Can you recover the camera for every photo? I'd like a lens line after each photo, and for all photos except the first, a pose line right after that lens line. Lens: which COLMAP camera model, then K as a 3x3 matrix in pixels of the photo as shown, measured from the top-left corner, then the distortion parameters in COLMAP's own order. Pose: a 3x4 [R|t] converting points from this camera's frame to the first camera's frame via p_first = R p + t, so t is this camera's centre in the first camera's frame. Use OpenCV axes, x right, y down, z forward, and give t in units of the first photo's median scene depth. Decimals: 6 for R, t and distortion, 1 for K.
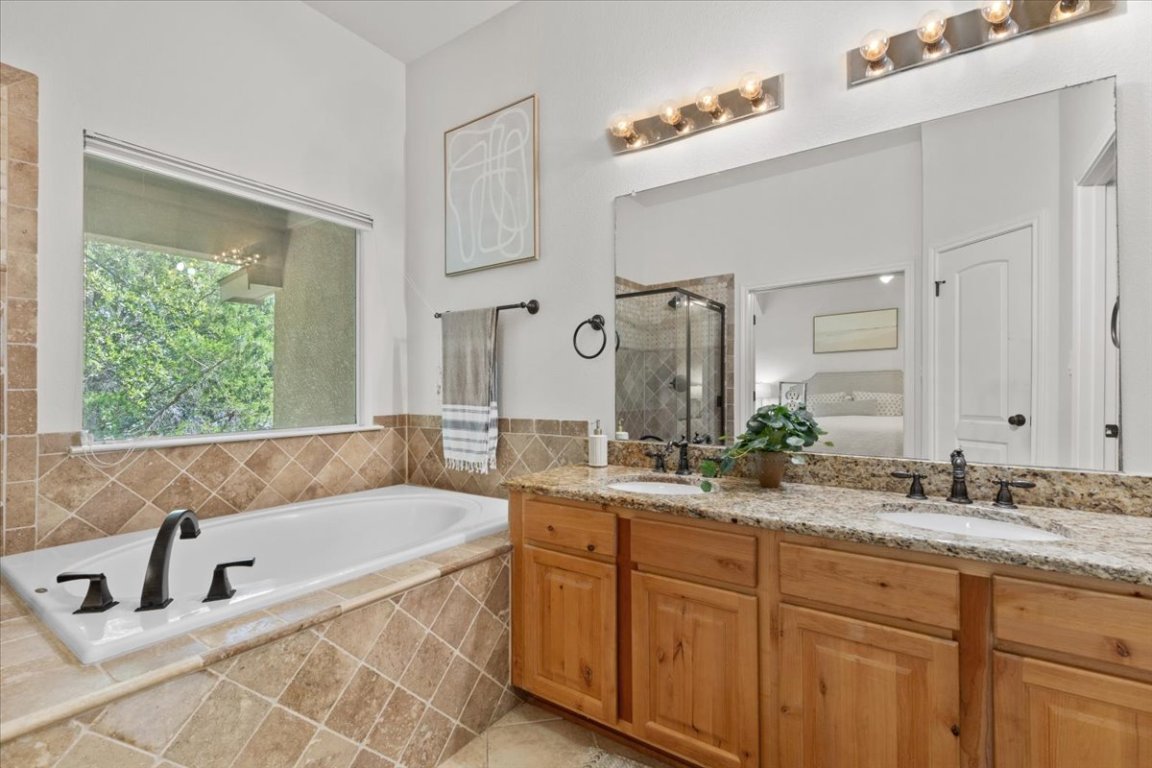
lens RADIAL K [[537.1, 0, 576.0], [0, 537.1, 384.0], [0, 0, 1]] dist [0.000395, 0.000487]
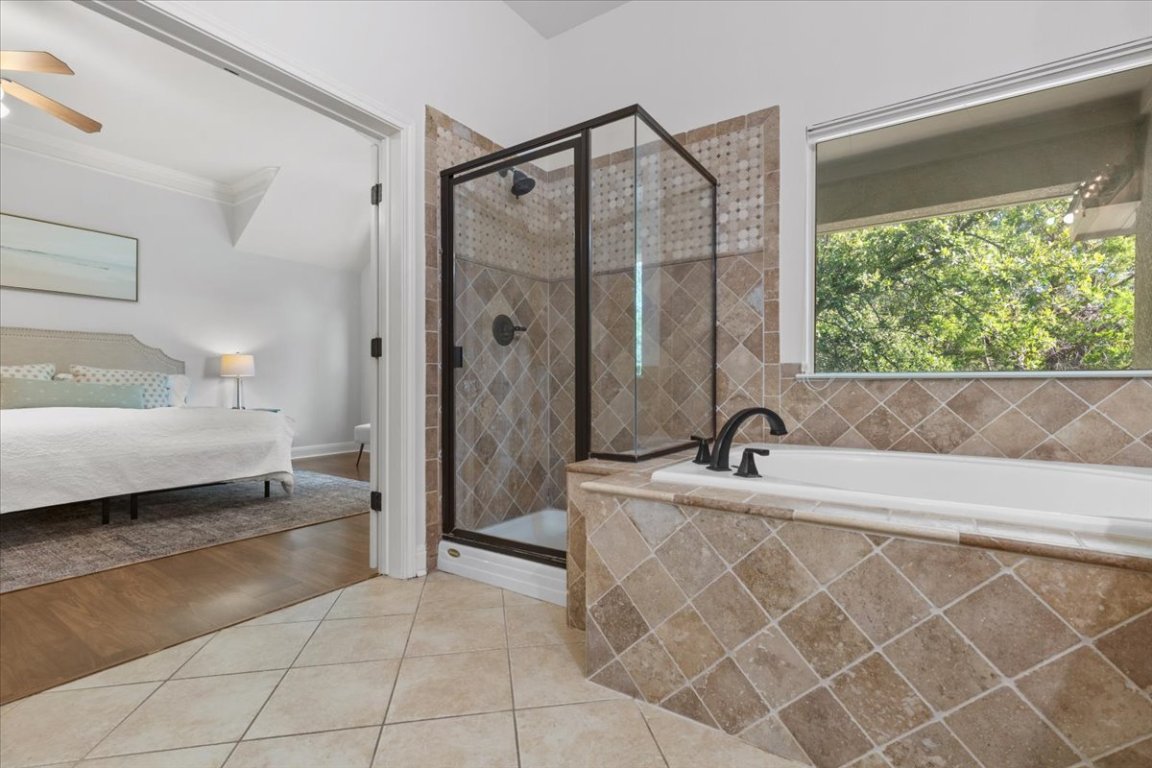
lens RADIAL K [[537.1, 0, 576.0], [0, 537.1, 384.0], [0, 0, 1]] dist [0.000395, 0.000487]
pose [[-0.018551, -0.002454, -0.999825, 0.387482], [-0.001546, 0.999996, -0.002425, 0.145880], [0.999827, 0.001501, -0.018555, 0.479016]]
